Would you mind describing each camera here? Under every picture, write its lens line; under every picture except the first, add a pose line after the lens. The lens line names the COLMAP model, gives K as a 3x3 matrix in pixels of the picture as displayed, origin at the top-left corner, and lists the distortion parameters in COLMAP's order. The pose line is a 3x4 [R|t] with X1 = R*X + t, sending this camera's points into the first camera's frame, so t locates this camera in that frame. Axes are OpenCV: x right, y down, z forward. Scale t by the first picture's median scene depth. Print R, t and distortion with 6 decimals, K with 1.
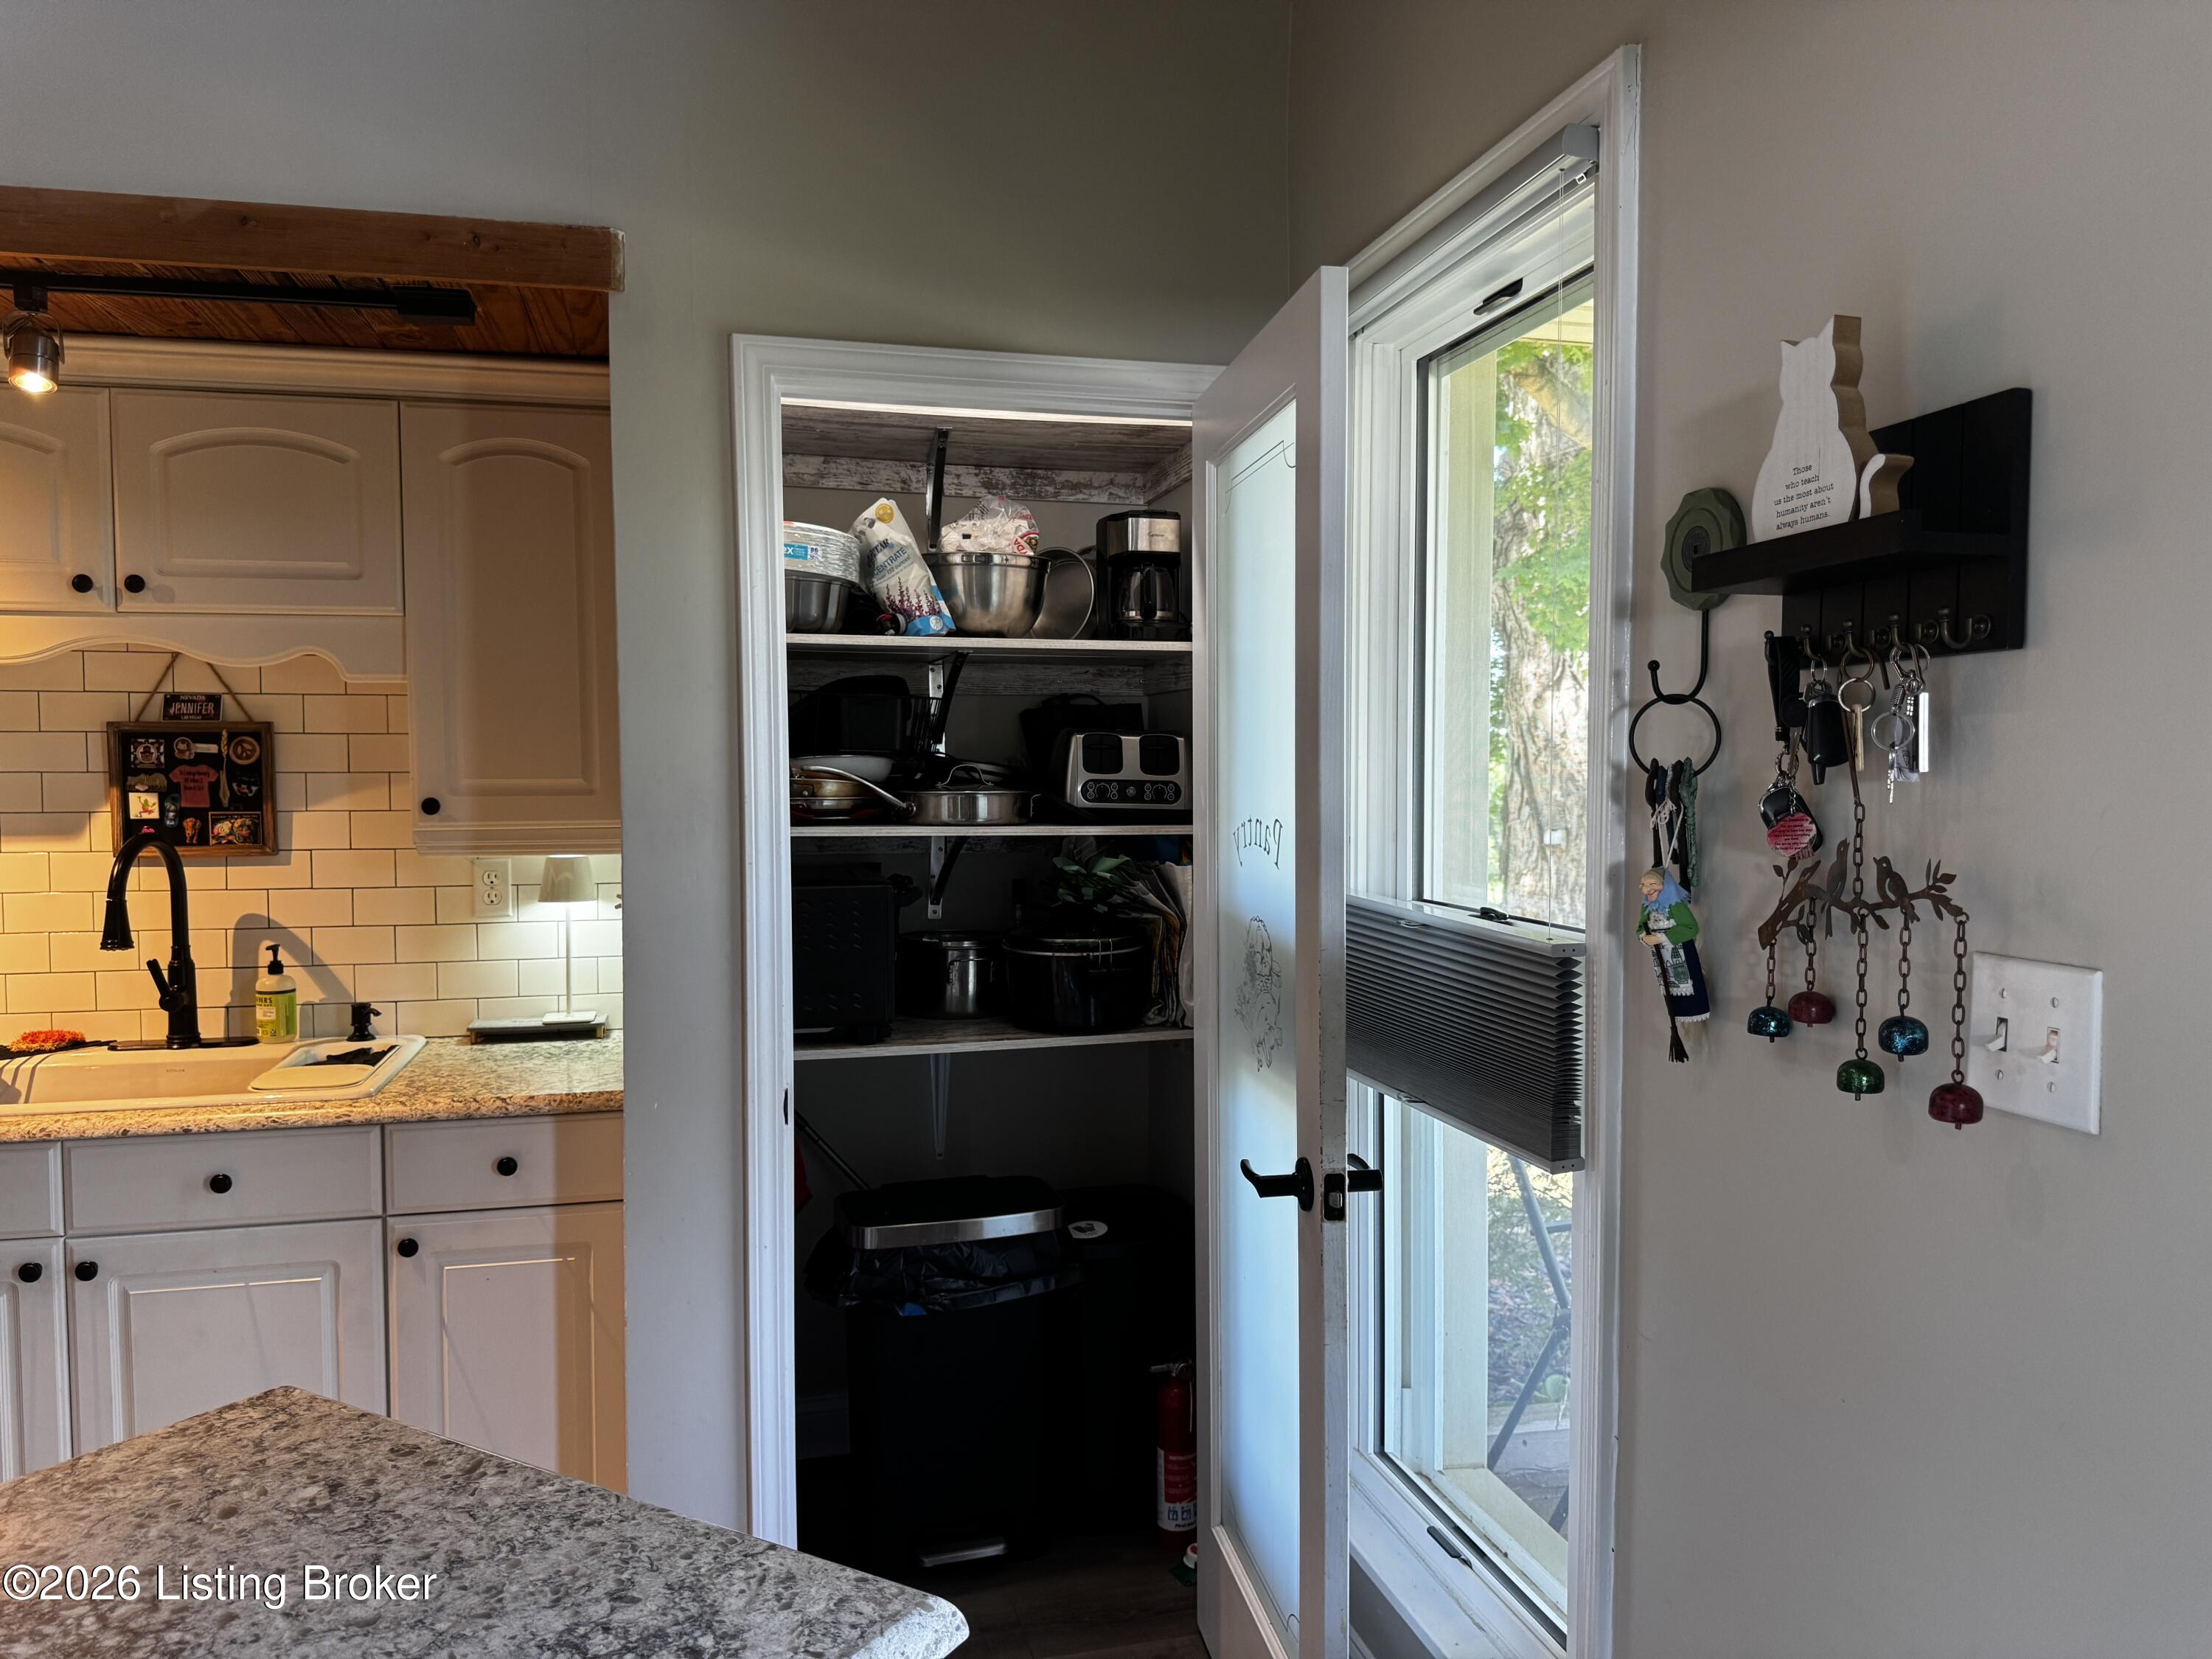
lens RADIAL K [[1573.1, 0, 1106.0], [0, 1573.1, 829.5], [0, 0, 1]] dist [0.013262, -0.019702]
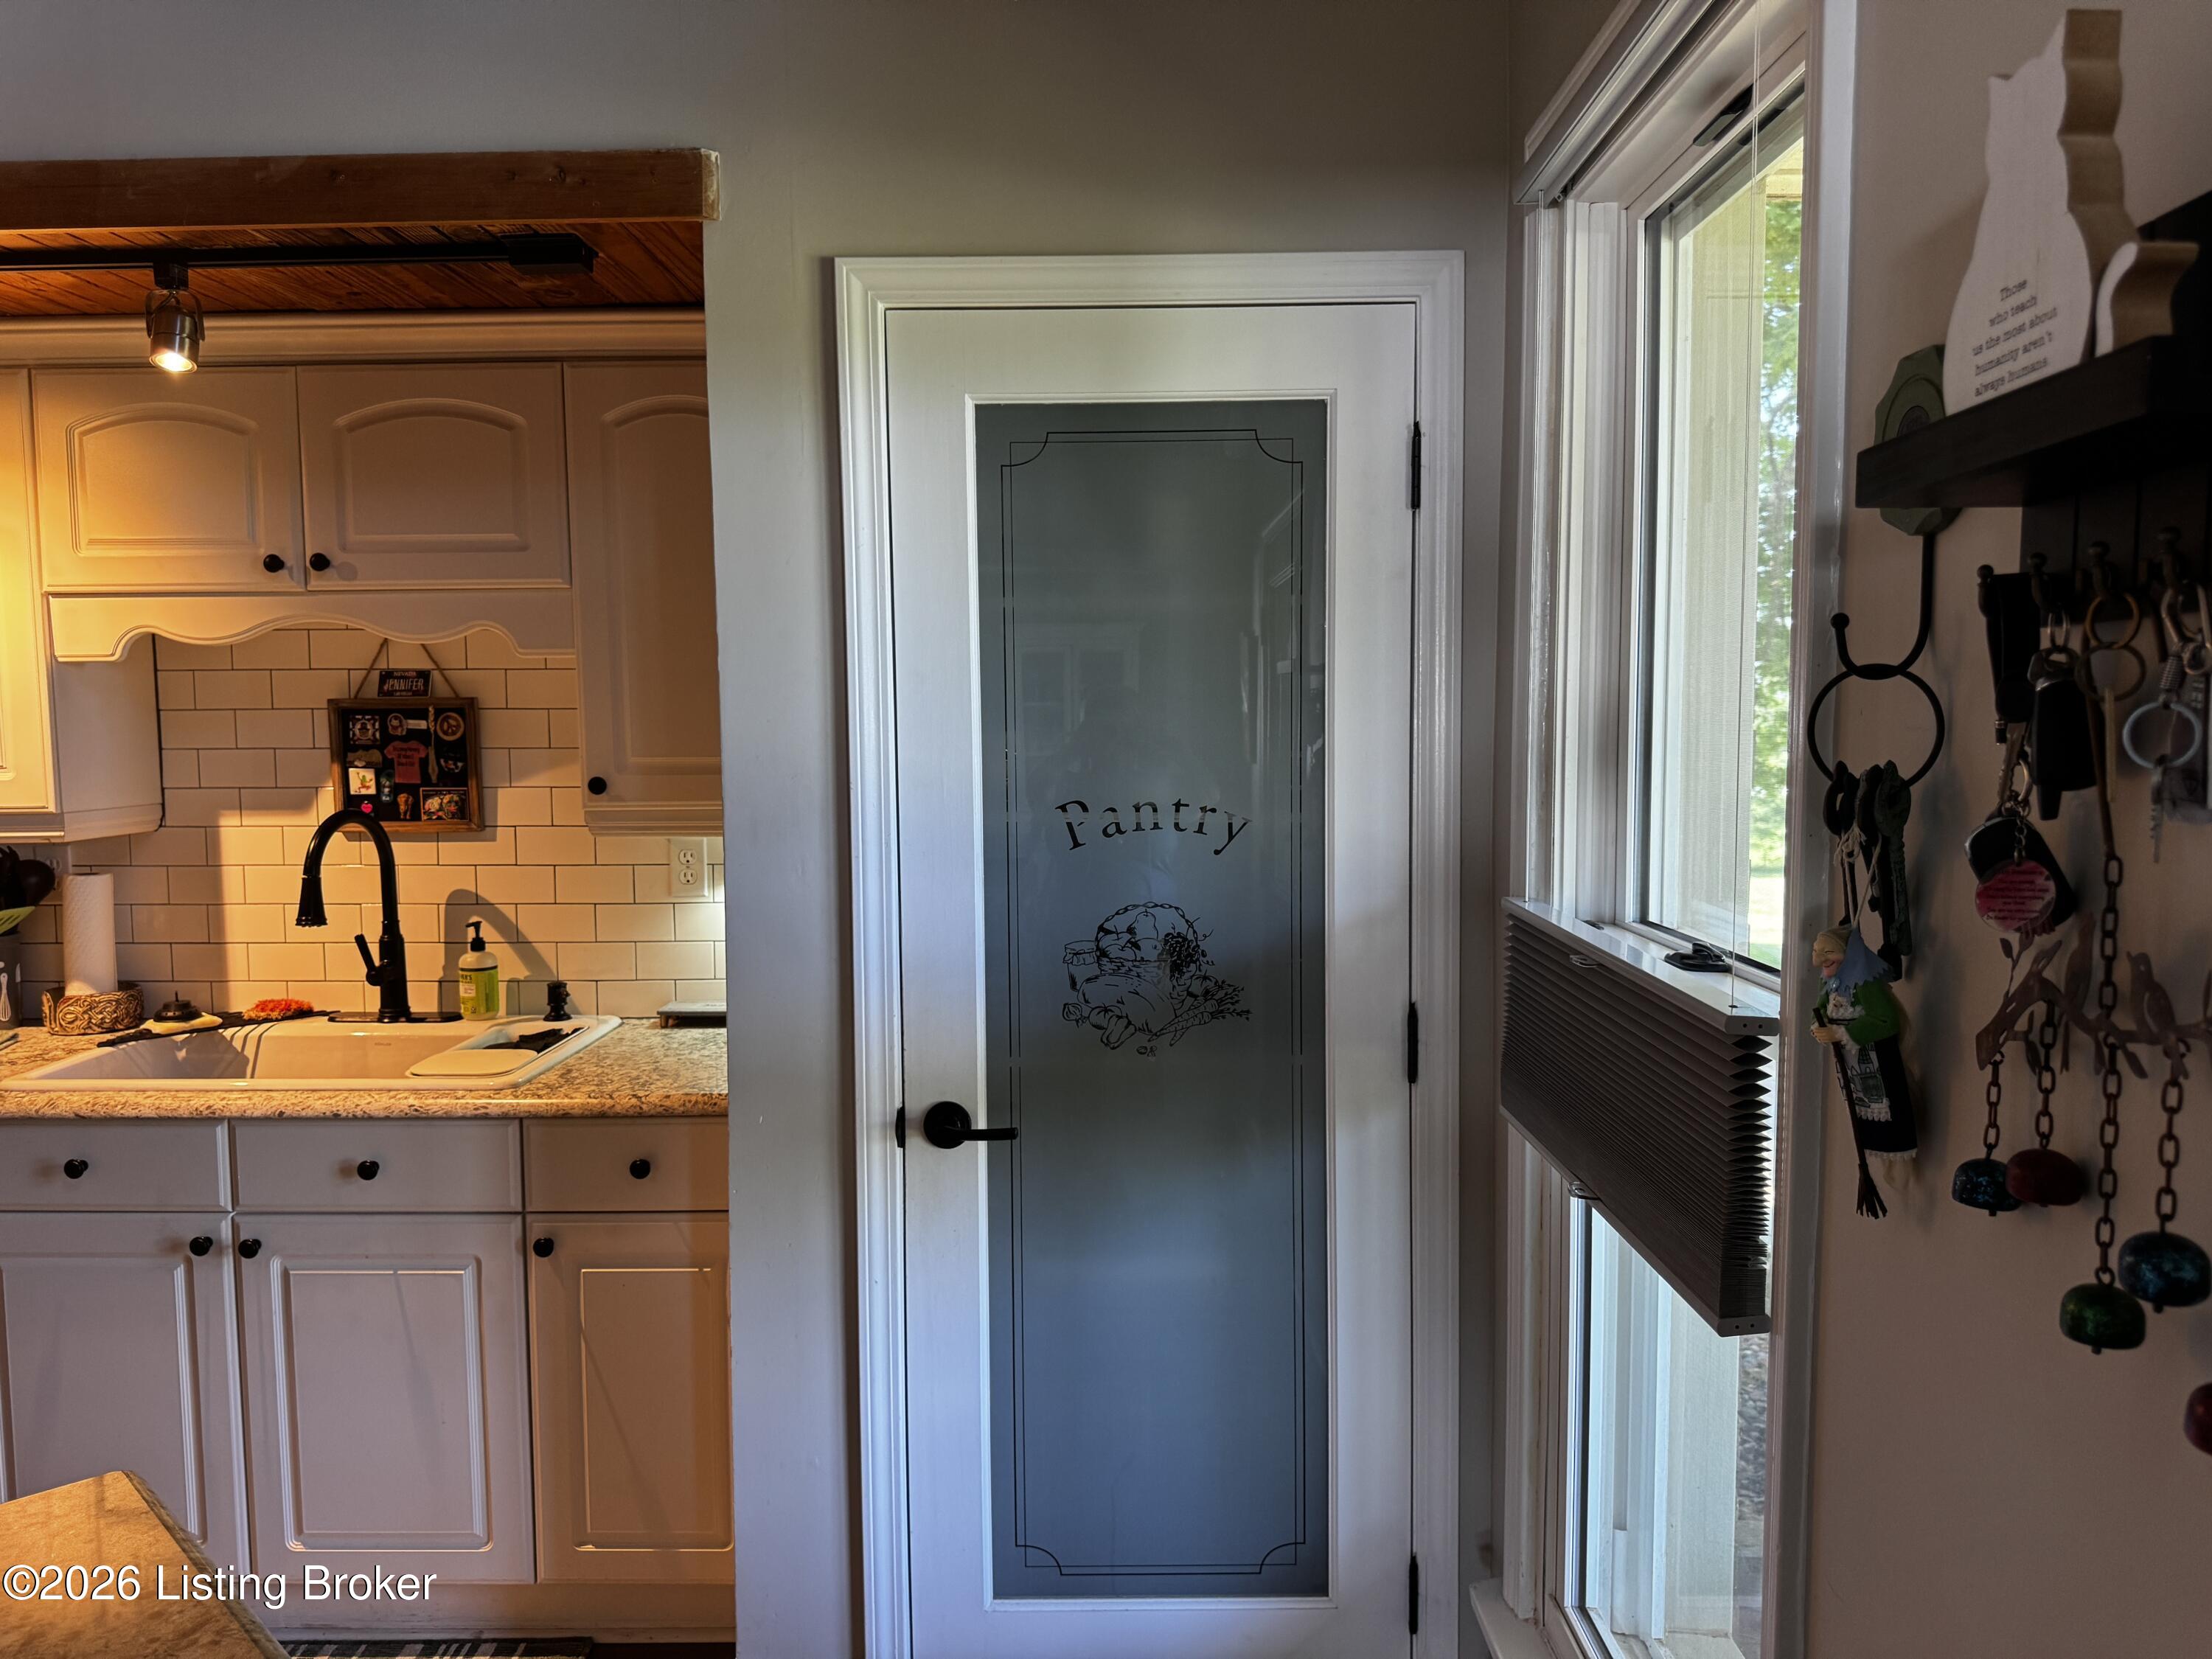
lens RADIAL K [[1573.1, 0, 1106.0], [0, 1573.1, 829.5], [0, 0, 1]] dist [0.013262, -0.019702]
pose [[0.966133, 0.013765, -0.257676, 0.132630], [-0.006113, 0.999517, 0.030473, -0.020933], [0.257971, -0.027866, 0.965751, 0.166663]]
